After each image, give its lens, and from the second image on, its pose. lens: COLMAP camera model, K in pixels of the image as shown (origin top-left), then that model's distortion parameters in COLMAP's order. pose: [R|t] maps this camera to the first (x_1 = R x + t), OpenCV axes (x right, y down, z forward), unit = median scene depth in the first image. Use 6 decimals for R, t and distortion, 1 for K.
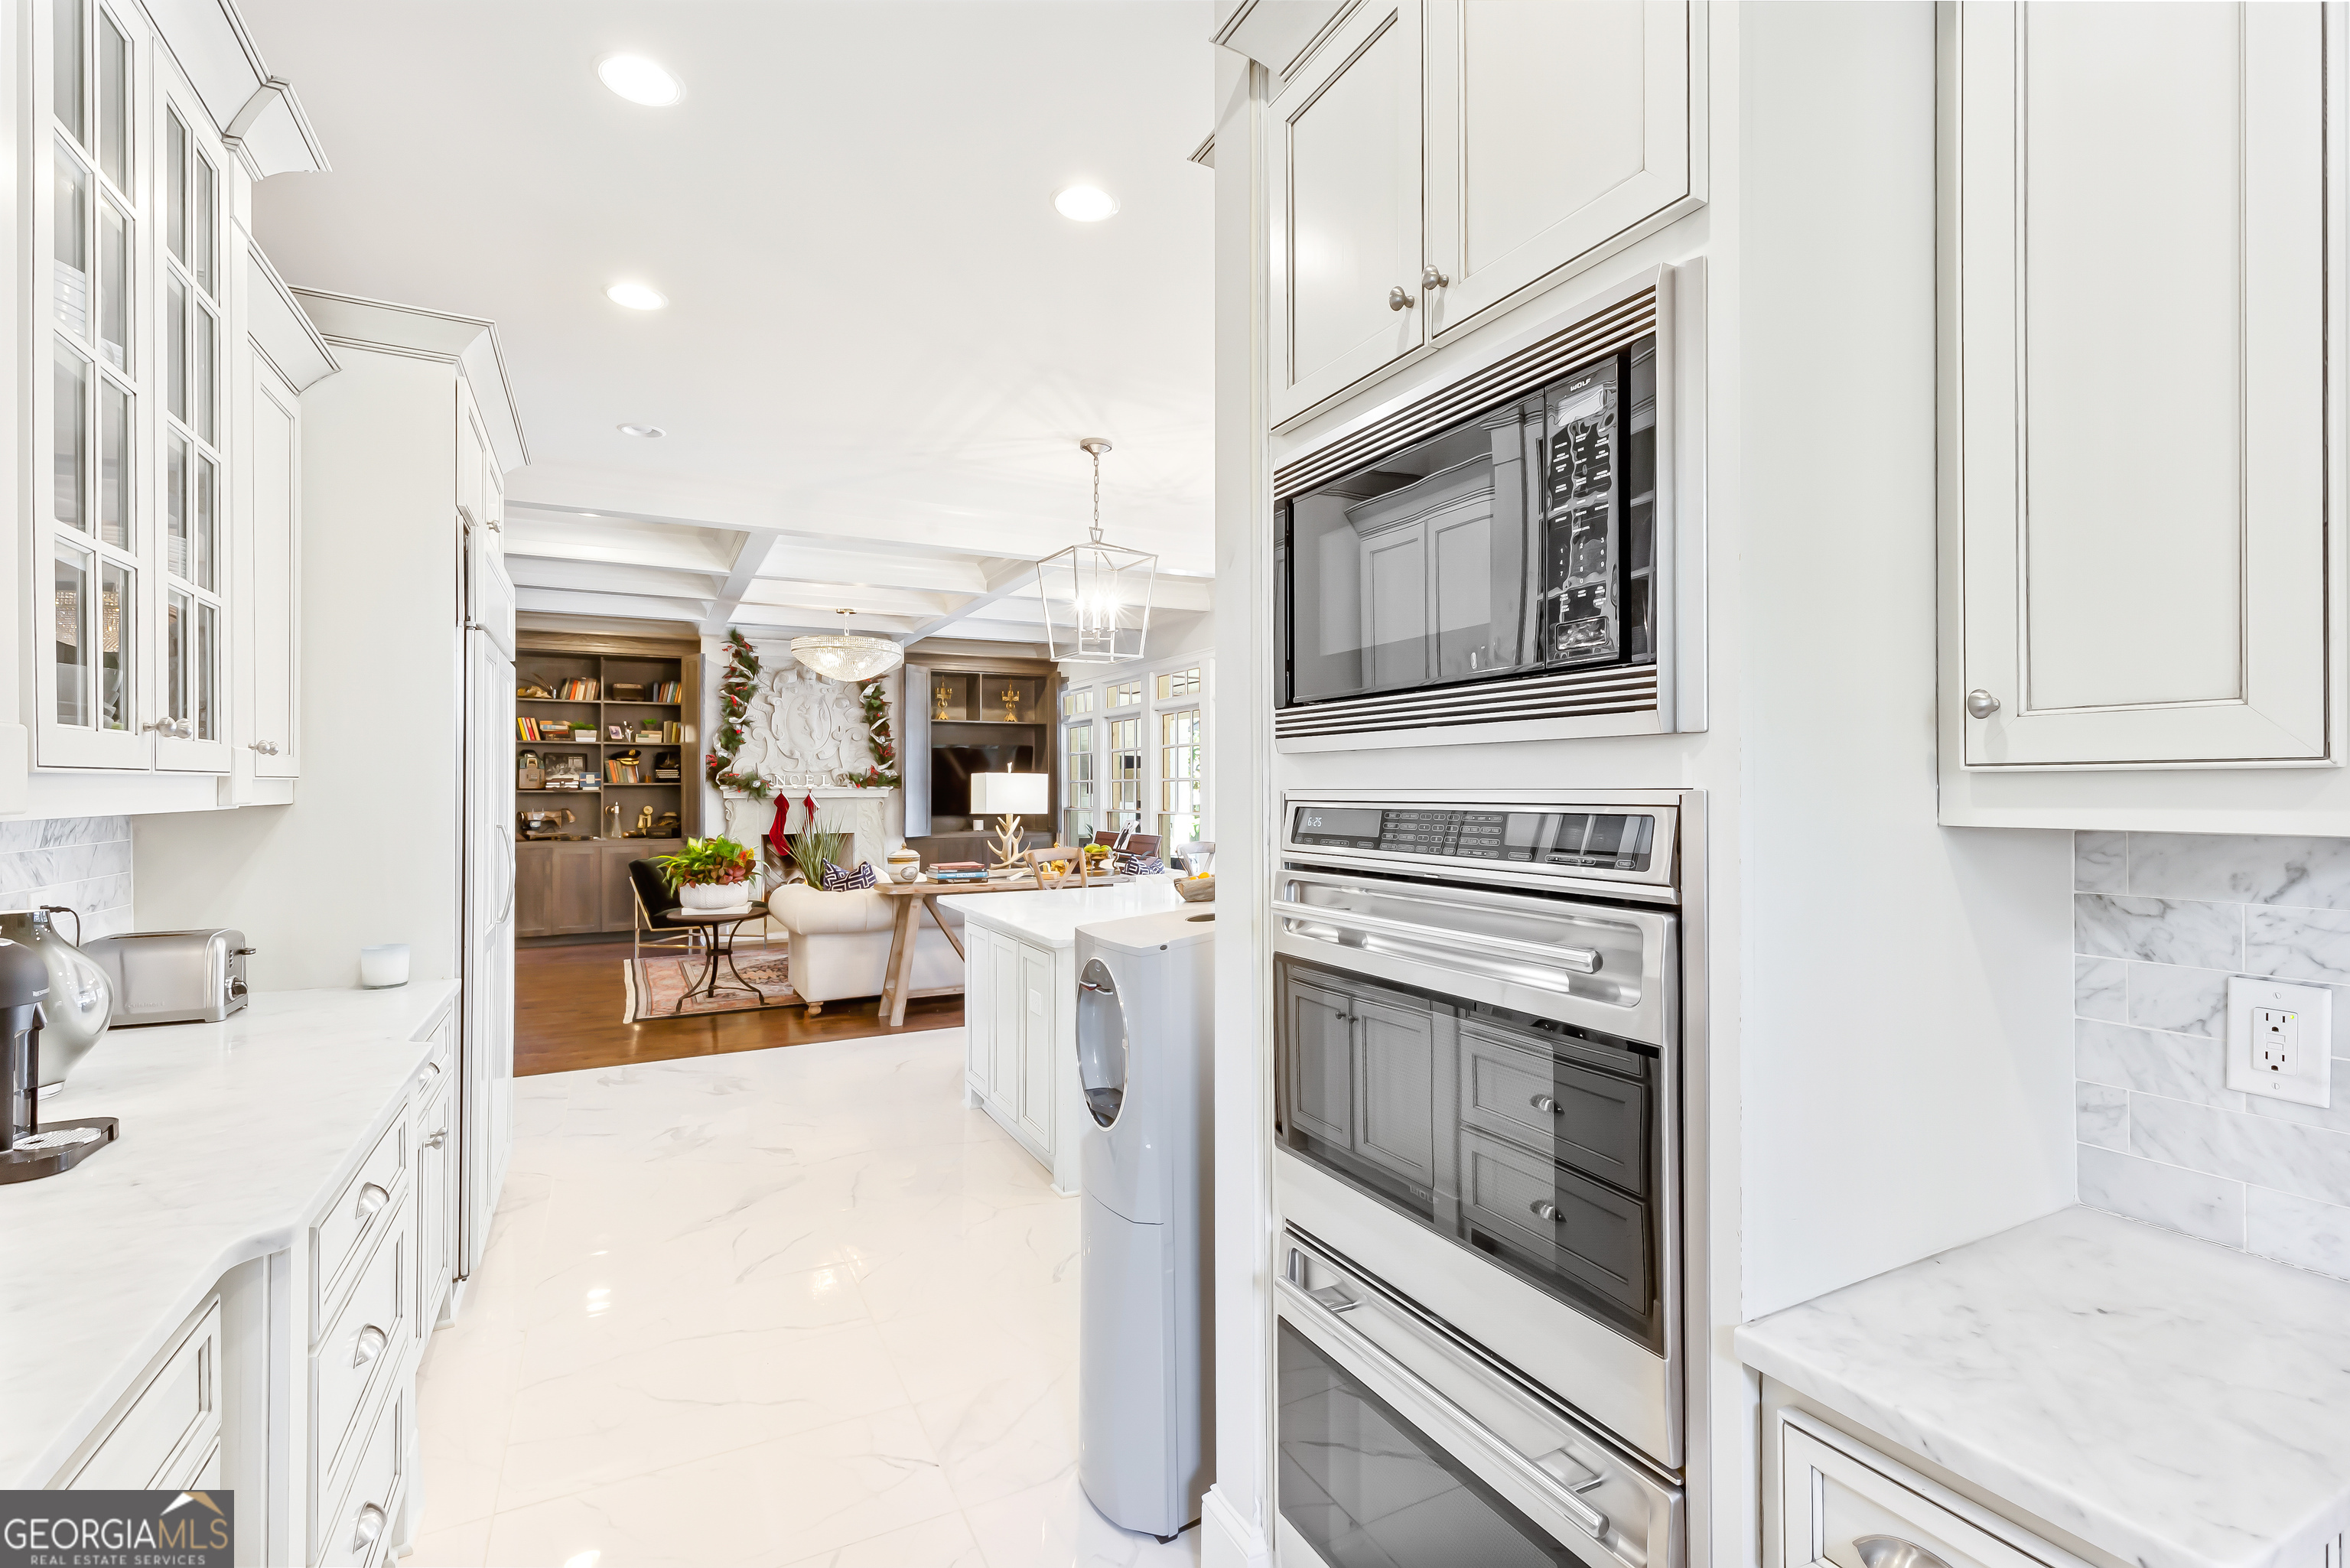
lens RADIAL K [[1068.4, 0, 1175.0], [0, 1068.4, 784.0], [0, 0, 1]] dist [0.012195, -0.000416]
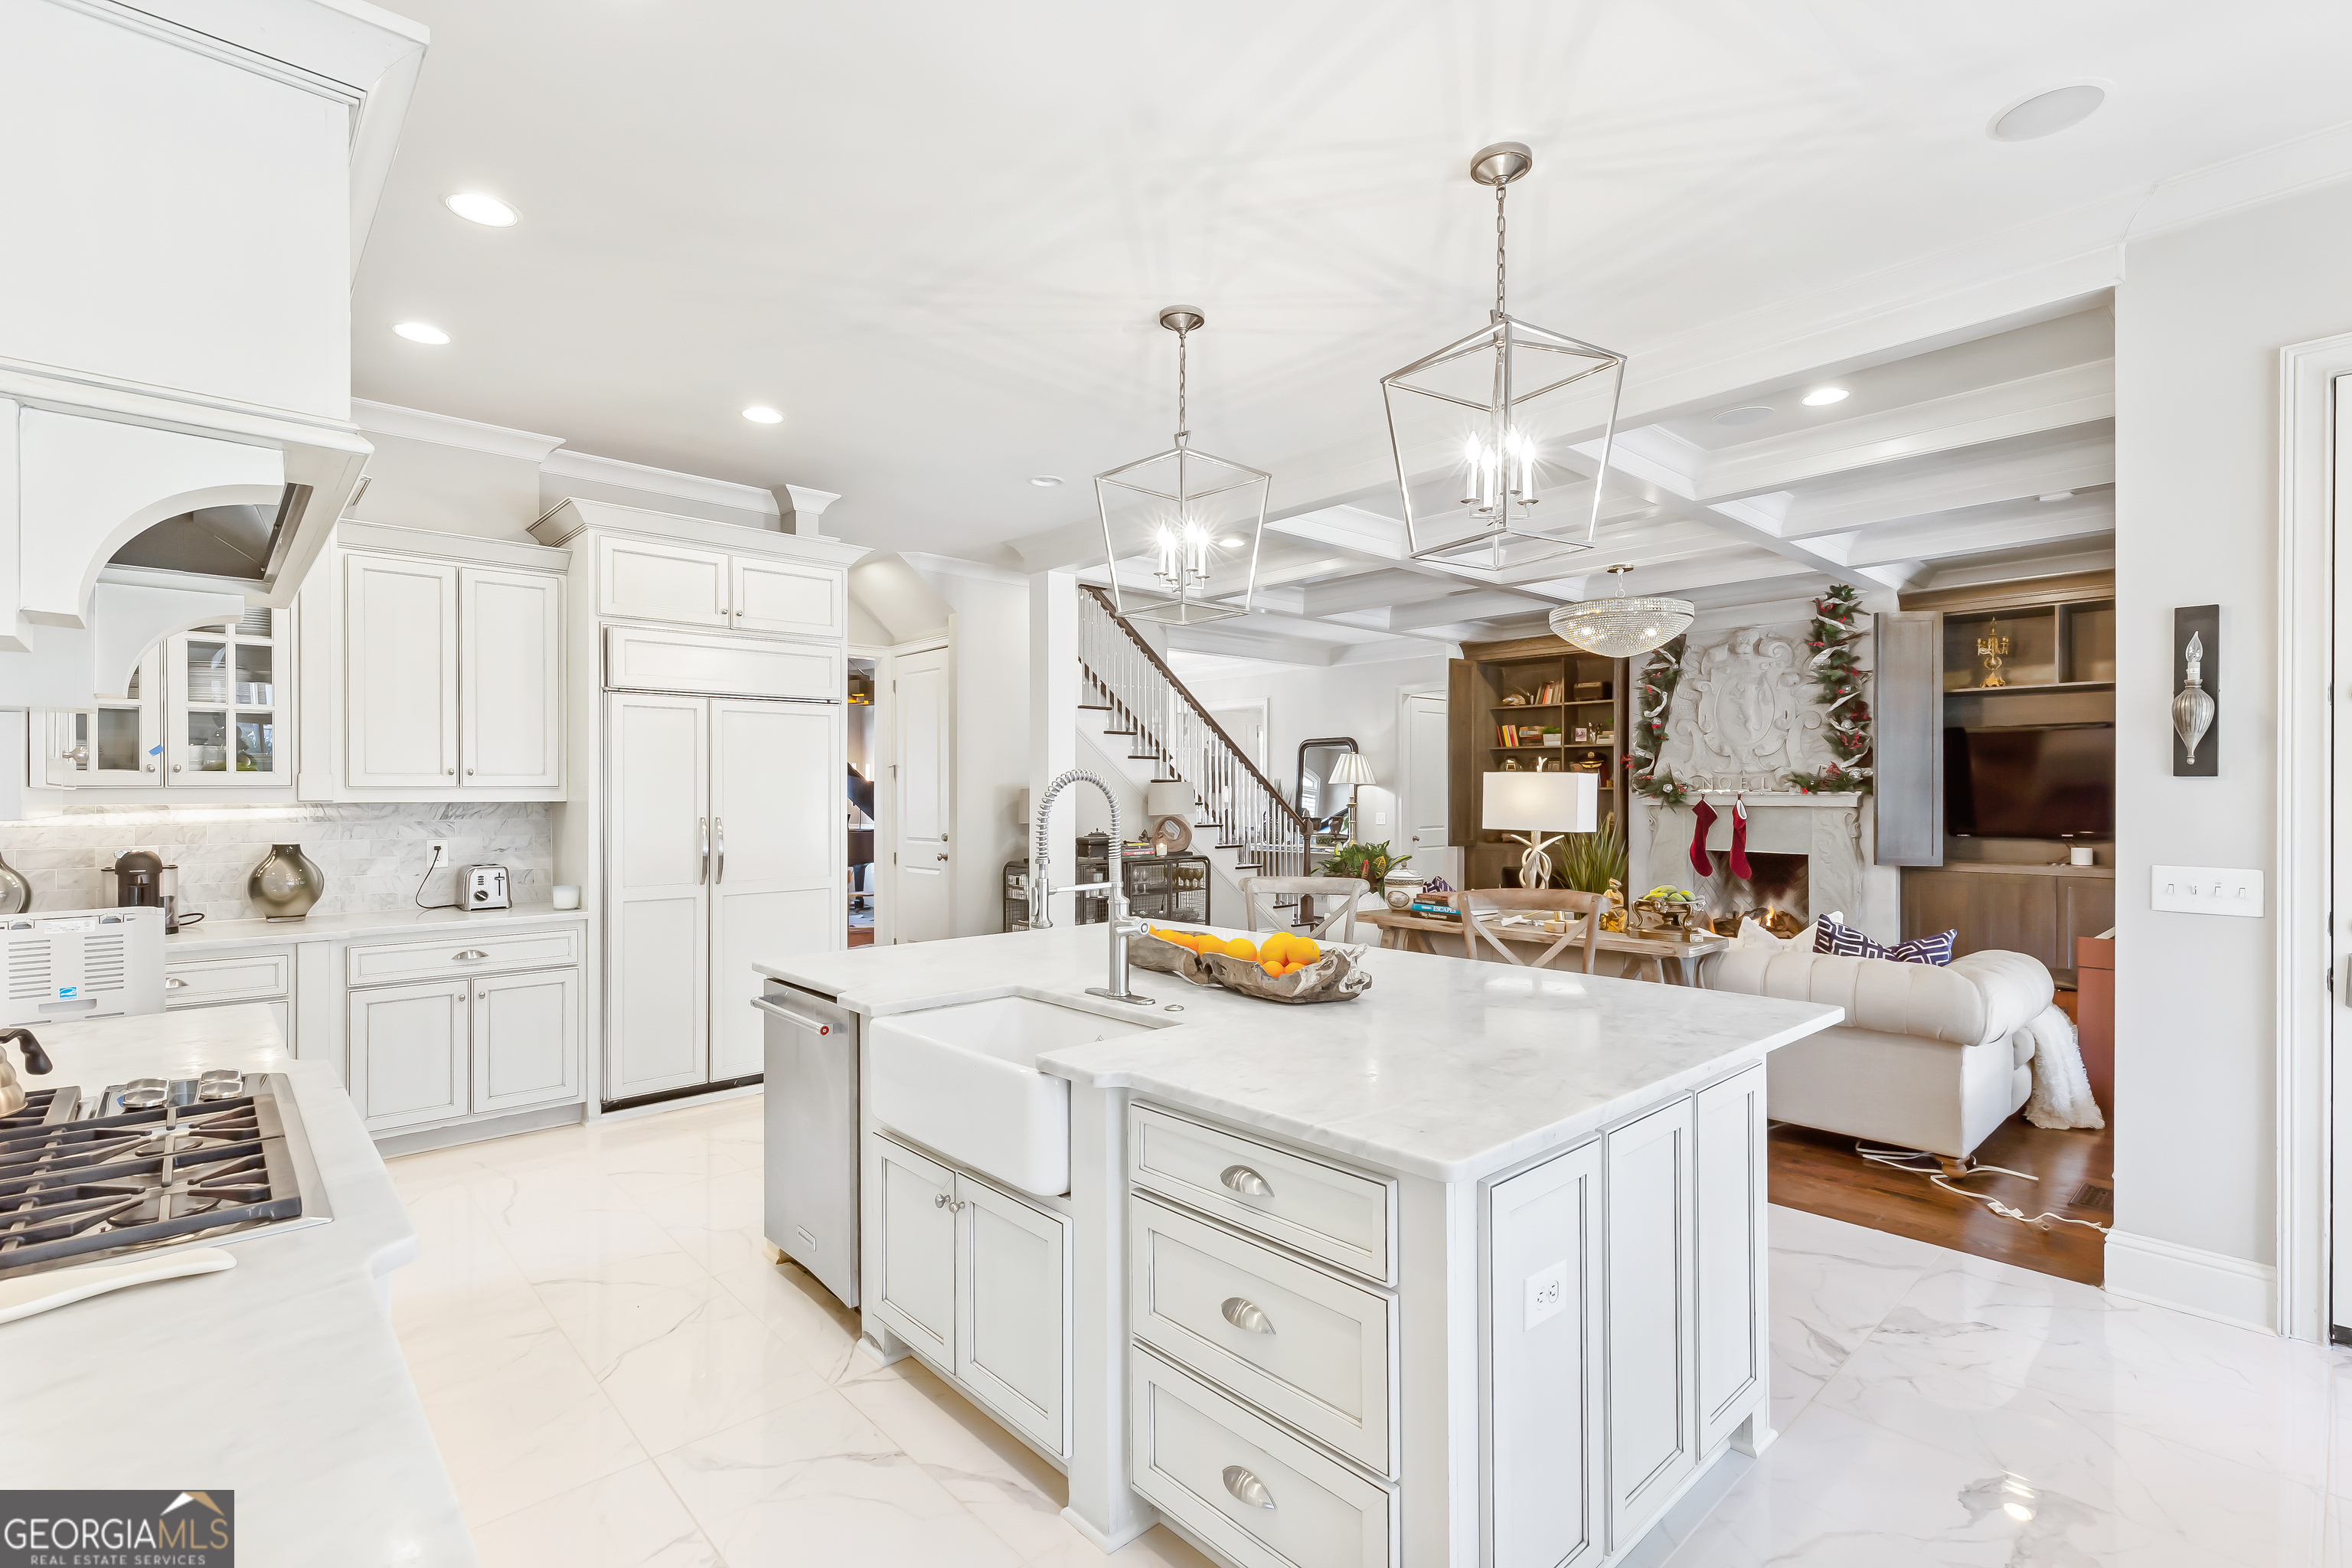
lens RADIAL K [[1083.6, 0, 1198.3], [0, 1083.6, 795.1], [0, 0, 1]] dist [0.014445, -0.005508]
pose [[0.265958, 0.004143, -0.963976, 0.322008], [0.002197, 0.999986, 0.004904, 0.000401], [0.963982, -0.003422, 0.265945, 0.413696]]
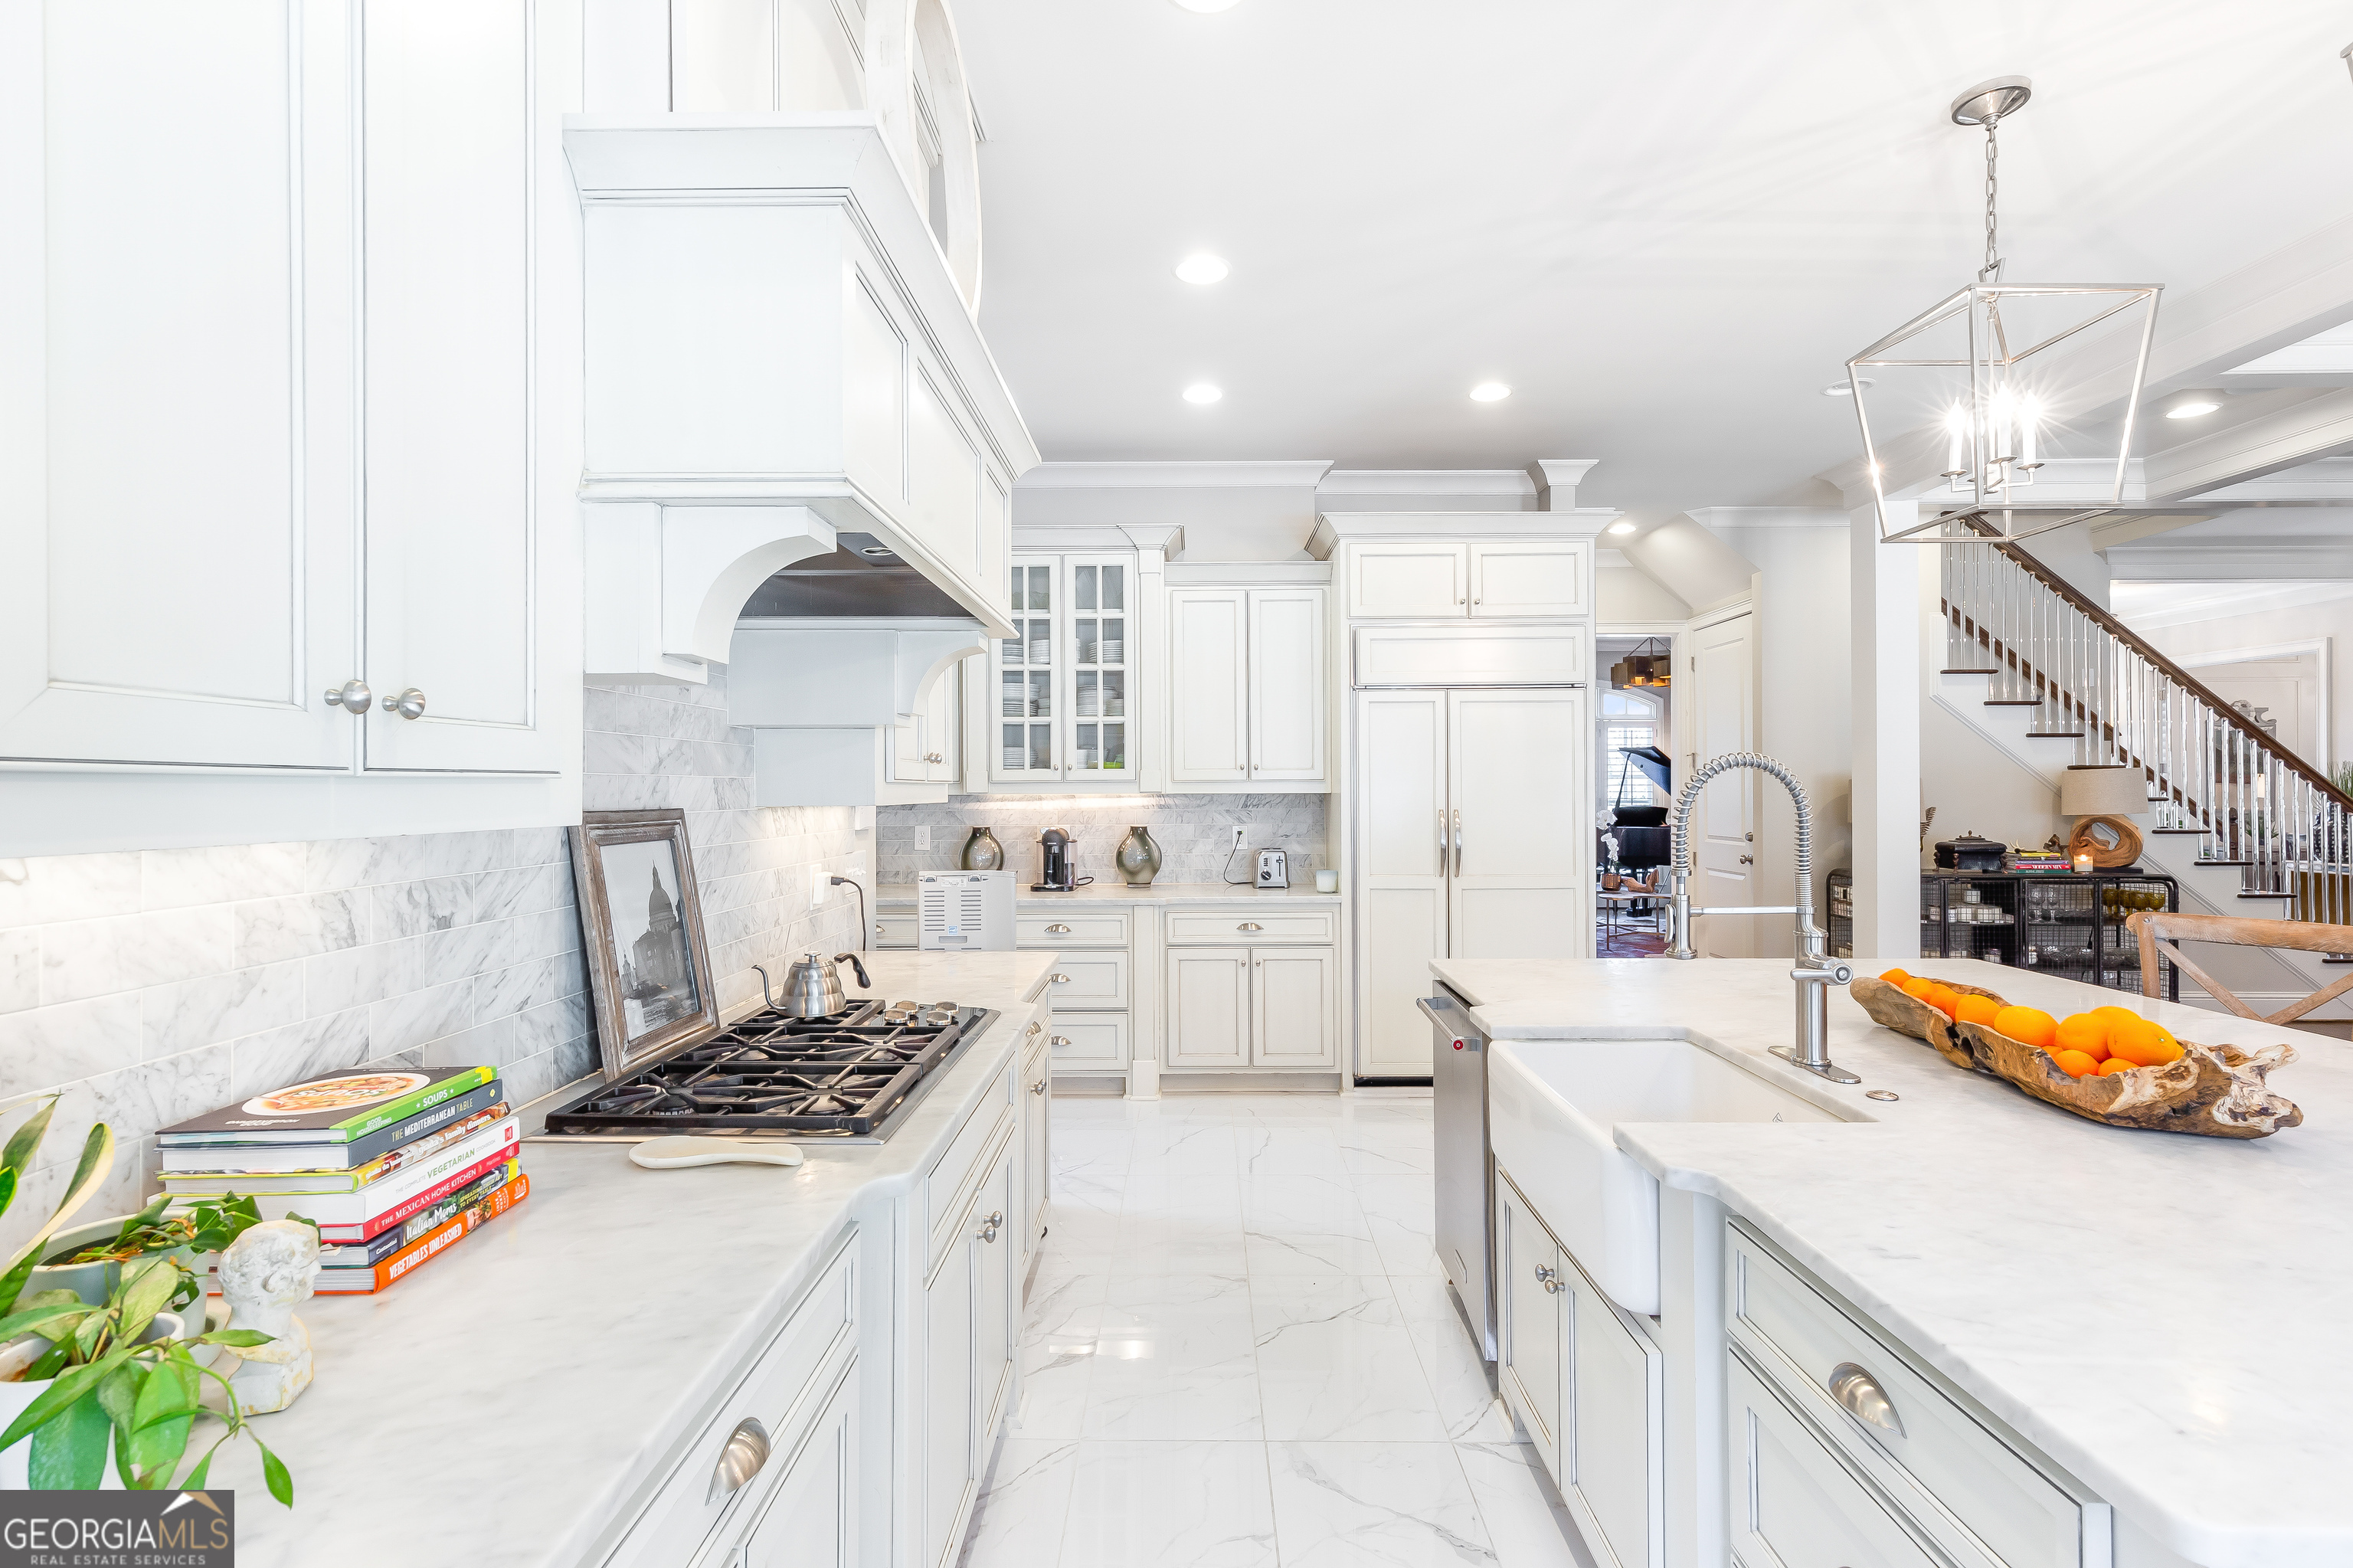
lens RADIAL K [[1111.9, 0, 1176.5], [0, 1111.9, 784.0], [0, 0, 1]] dist [0.014835, -0.006212]
pose [[-0.472443, 0.001557, -0.881360, 0.287087], [0.005329, 0.999985, -0.001090, 0.000721], [0.881345, -0.005211, -0.472444, 0.463830]]
